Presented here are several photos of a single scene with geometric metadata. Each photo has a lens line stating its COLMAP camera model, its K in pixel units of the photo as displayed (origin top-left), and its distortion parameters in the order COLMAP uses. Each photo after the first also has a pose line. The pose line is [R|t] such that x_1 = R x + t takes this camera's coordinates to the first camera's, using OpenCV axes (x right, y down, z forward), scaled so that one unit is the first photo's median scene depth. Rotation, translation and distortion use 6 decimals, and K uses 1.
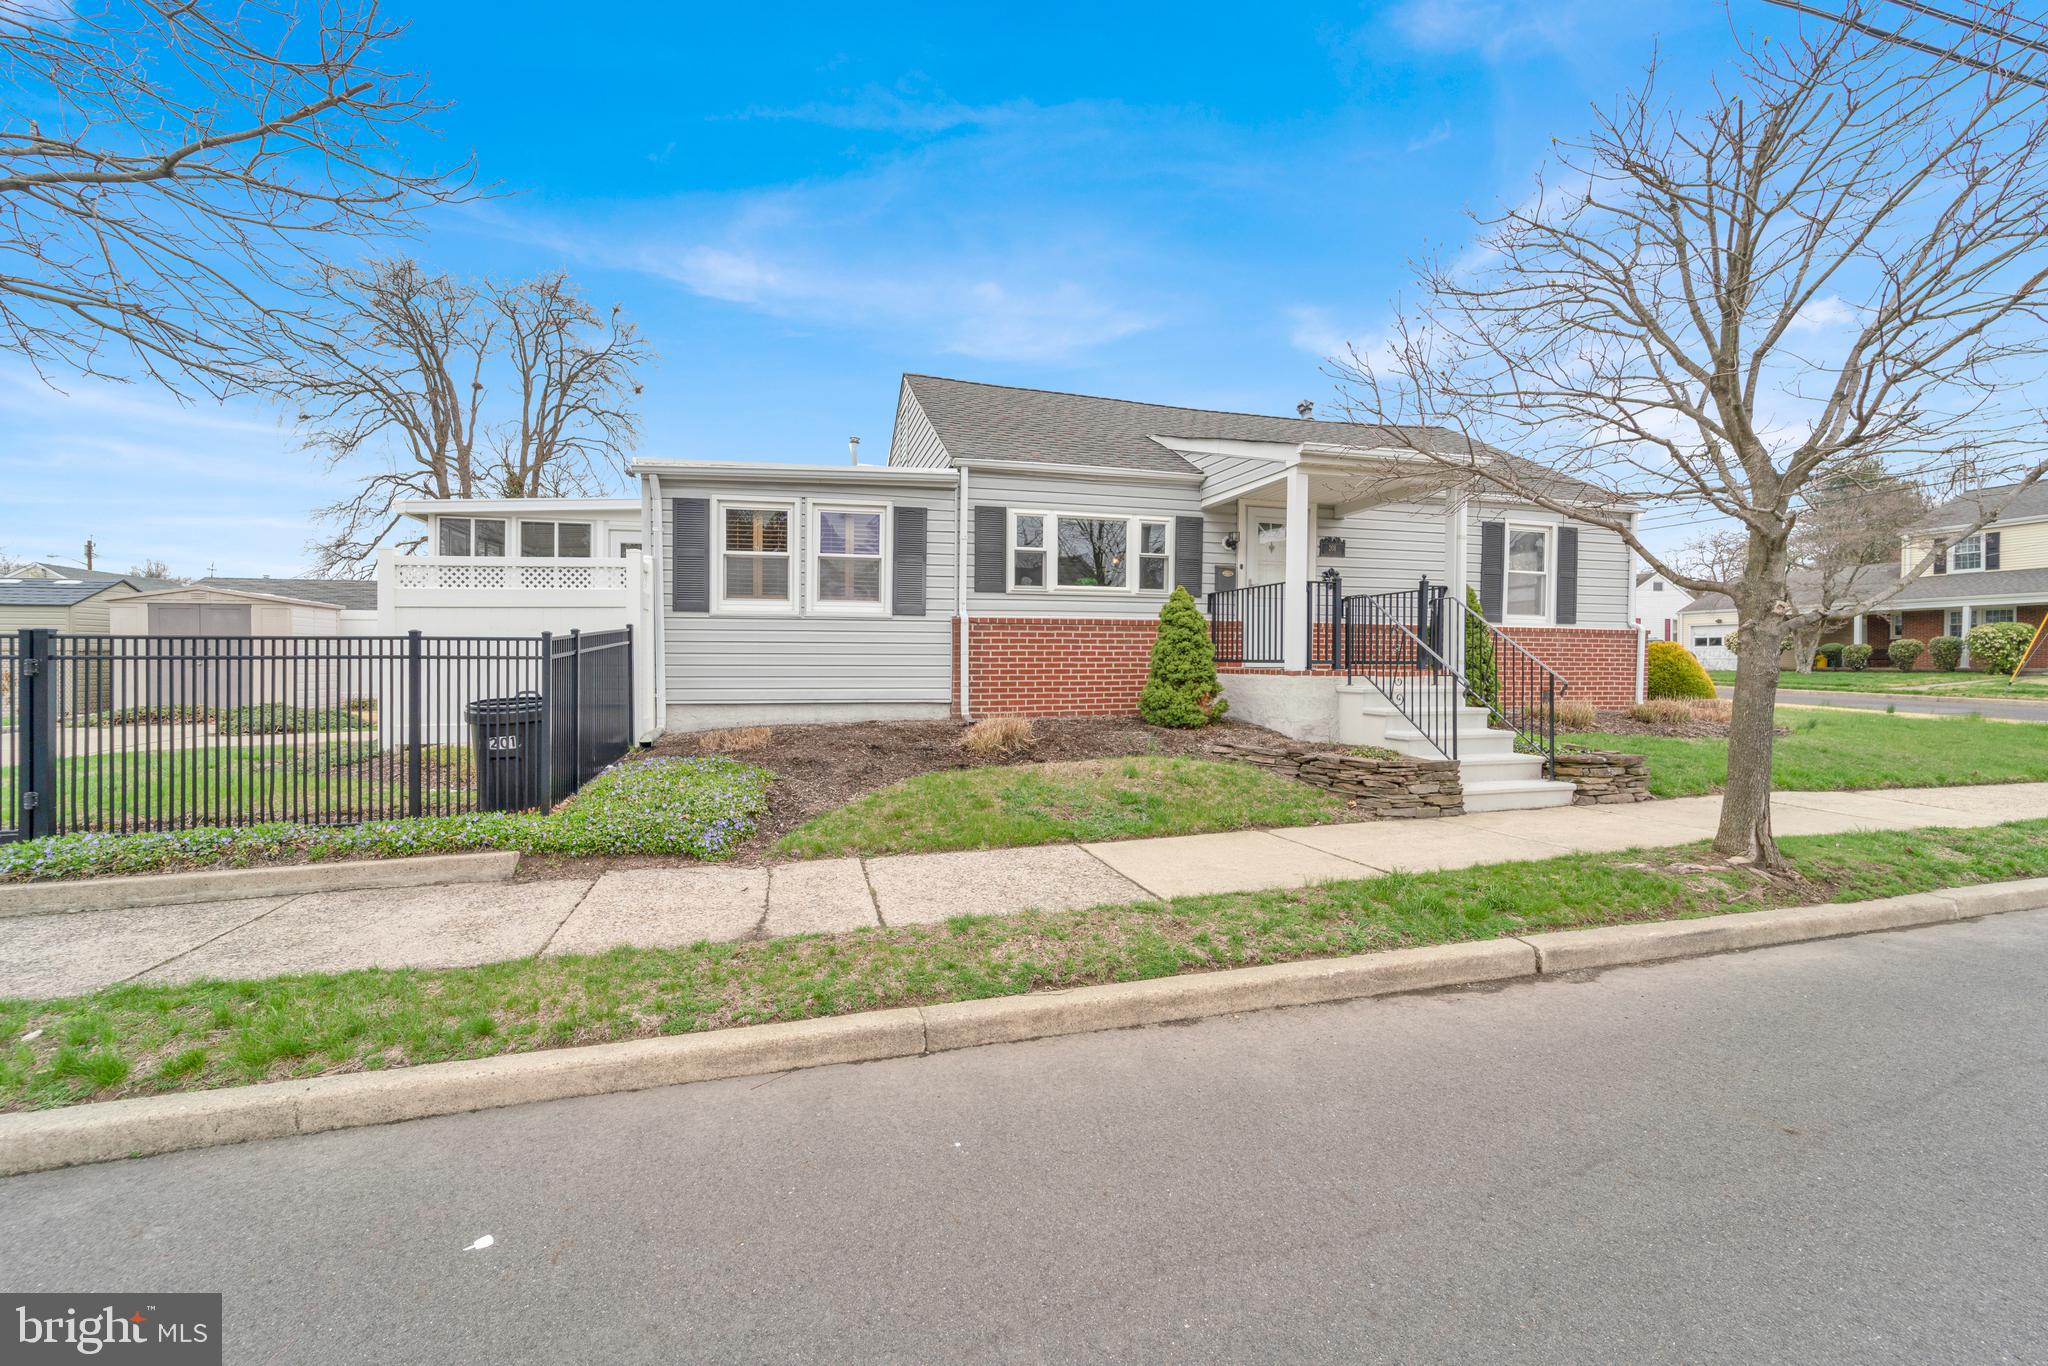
lens RADIAL K [[793.5, 0, 1018.9], [0, 793.5, 672.2], [0, 0, 1]] dist [0.000139, -0.000835]
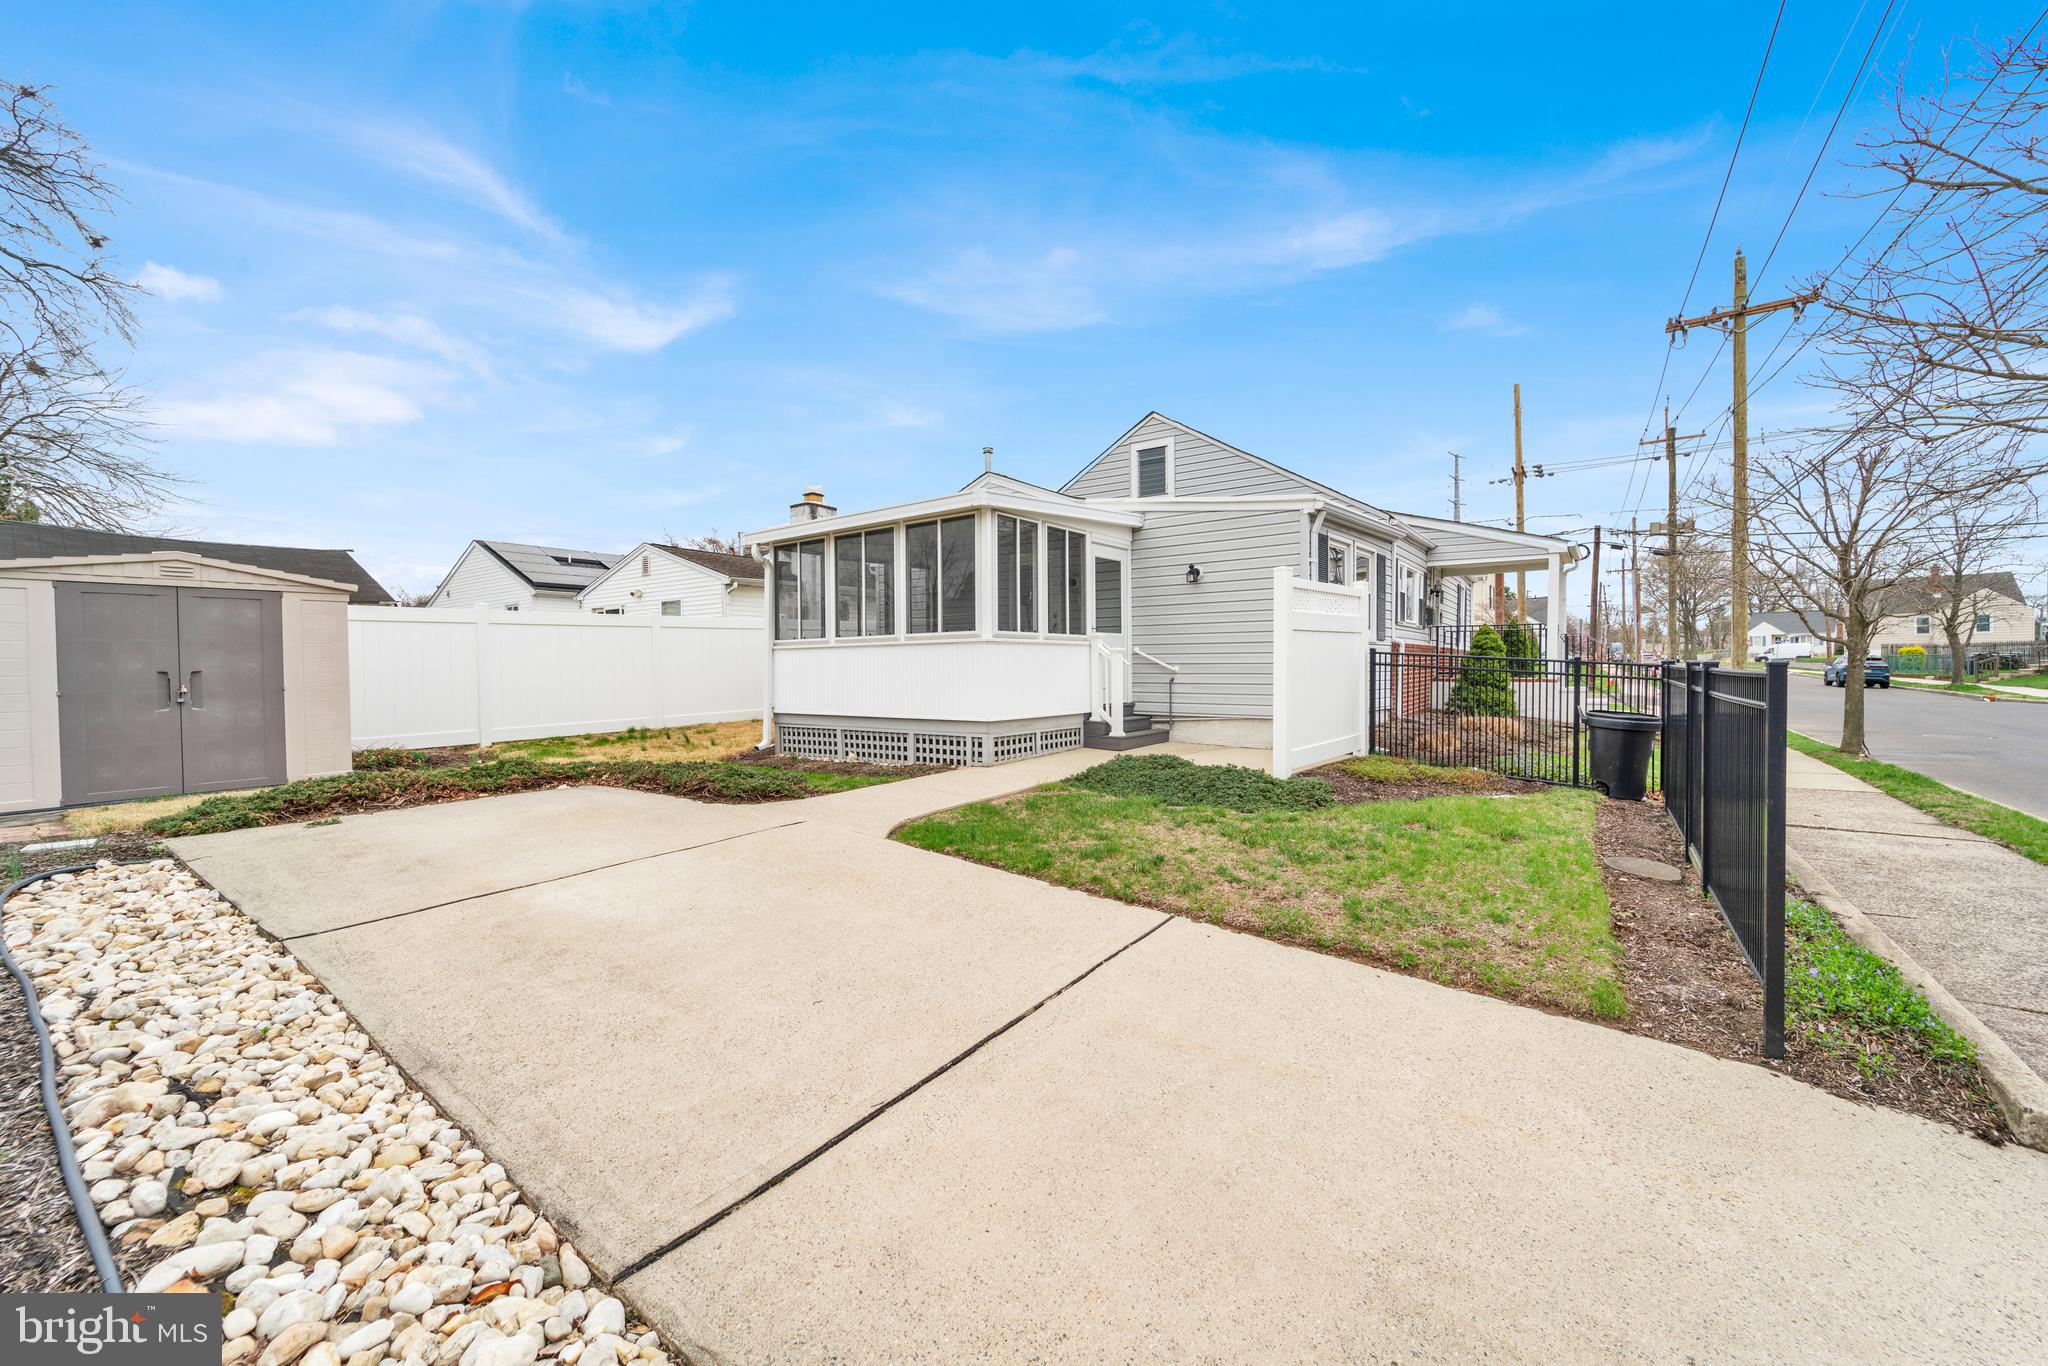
lens RADIAL K [[793.5, 0, 1015.4], [0, 793.5, 682.9], [0, 0, 1]] dist [0.000139, -0.000835]
pose [[0.782393, -0.020644, 0.622442, -1.337388], [0.018817, 0.999778, 0.009507, -0.027188], [-0.622500, 0.004274, 0.782608, 0.370478]]
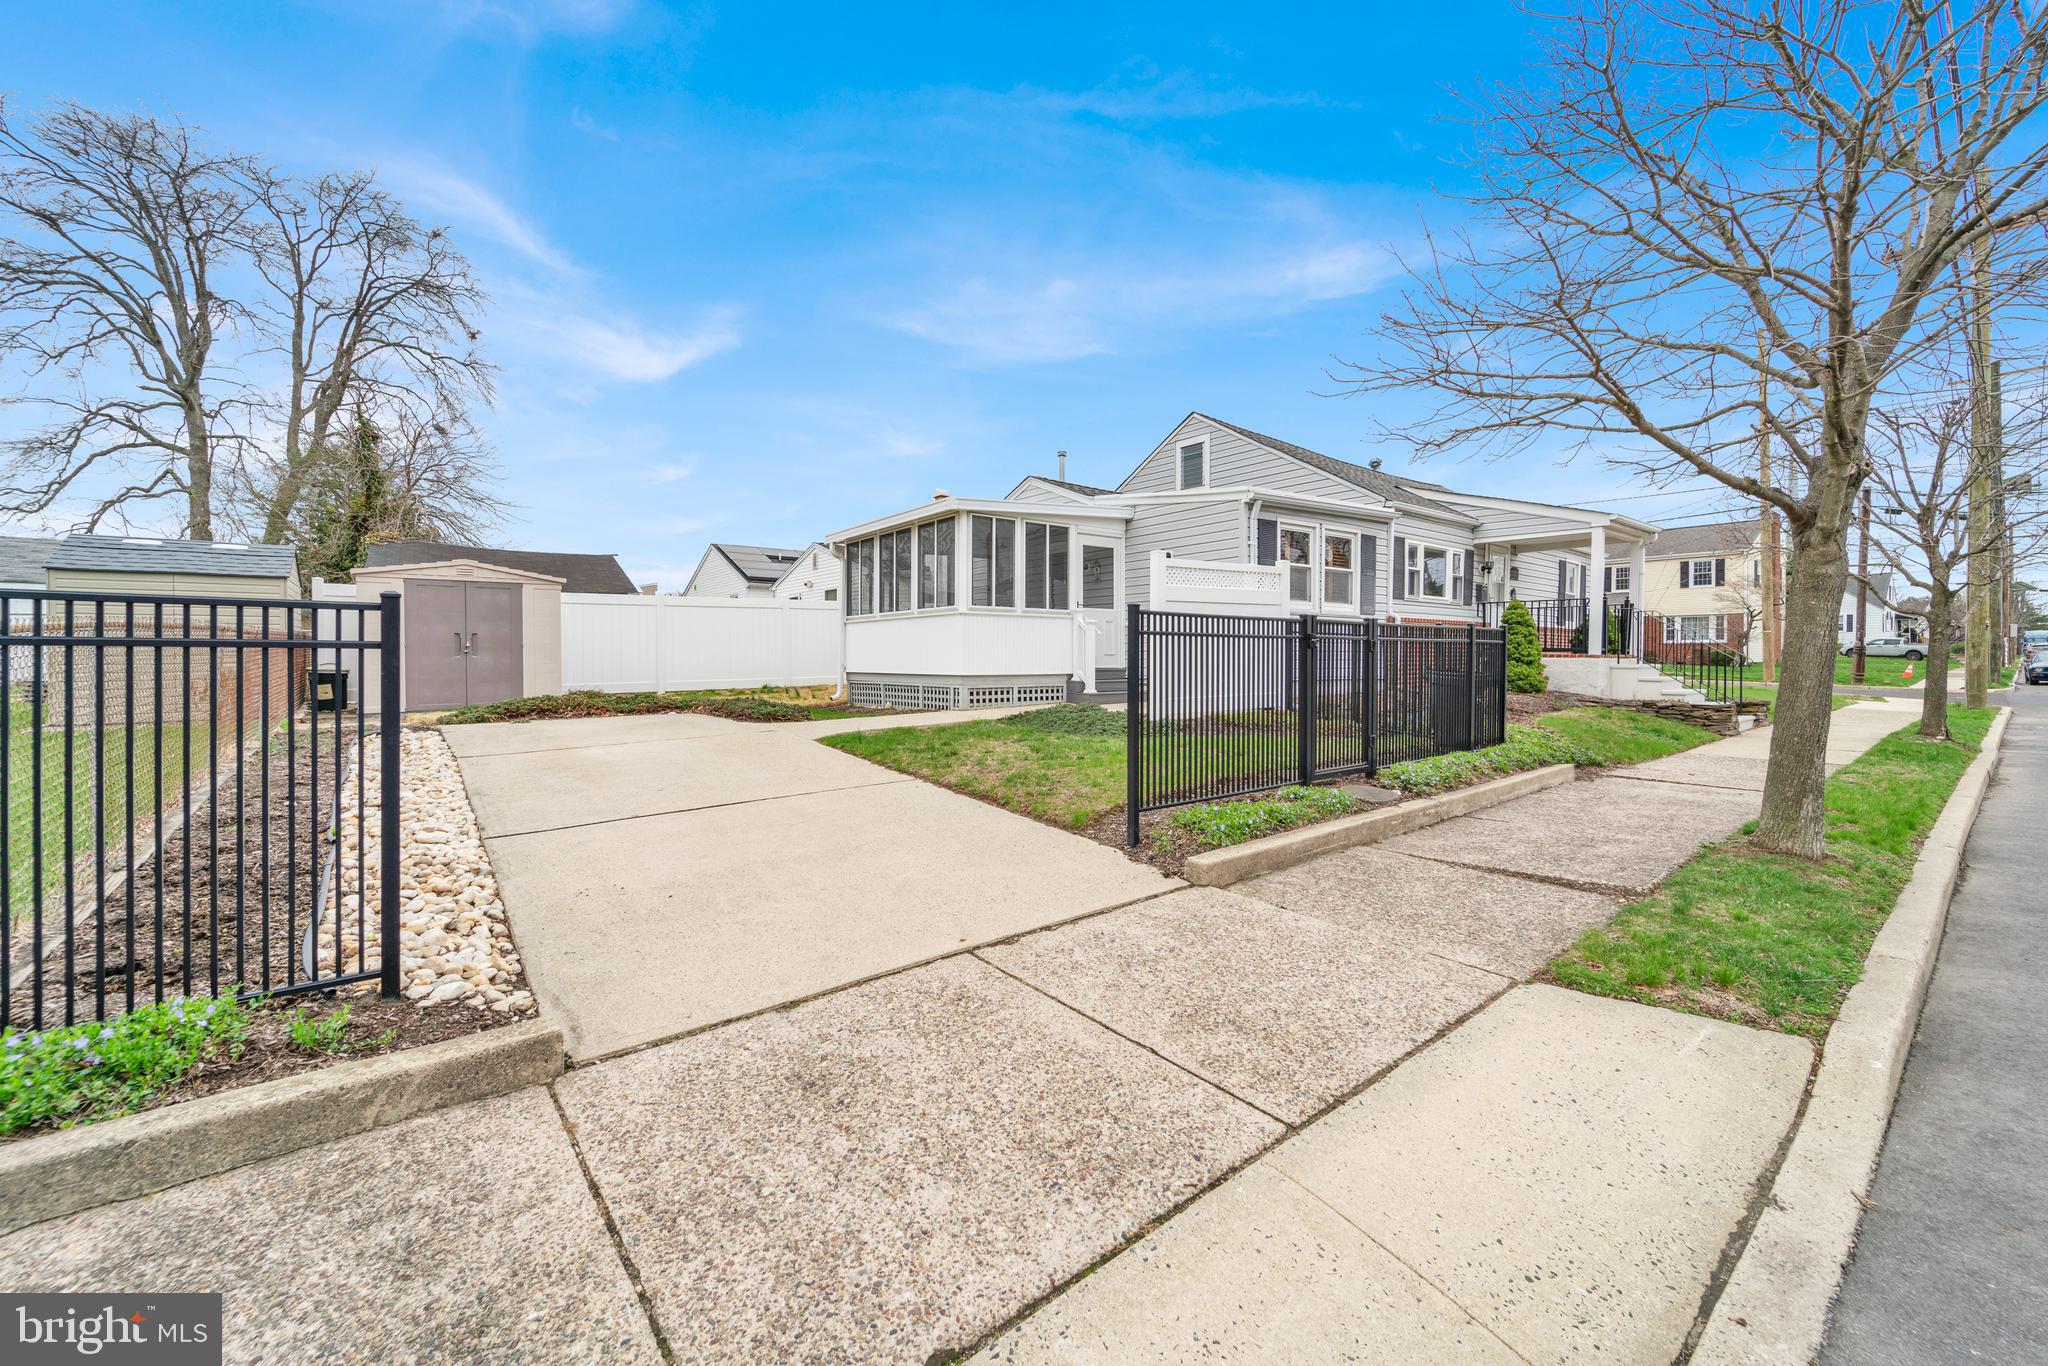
lens RADIAL K [[793.5, 0, 1022.6], [0, 793.5, 668.5], [0, 0, 1]] dist [0.000139, -0.000835]
pose [[0.920038, -0.007319, 0.391760, -1.179122], [0.006971, 0.999973, 0.002311, 0.011657], [-0.391767, 0.000604, 0.920064, -0.010423]]
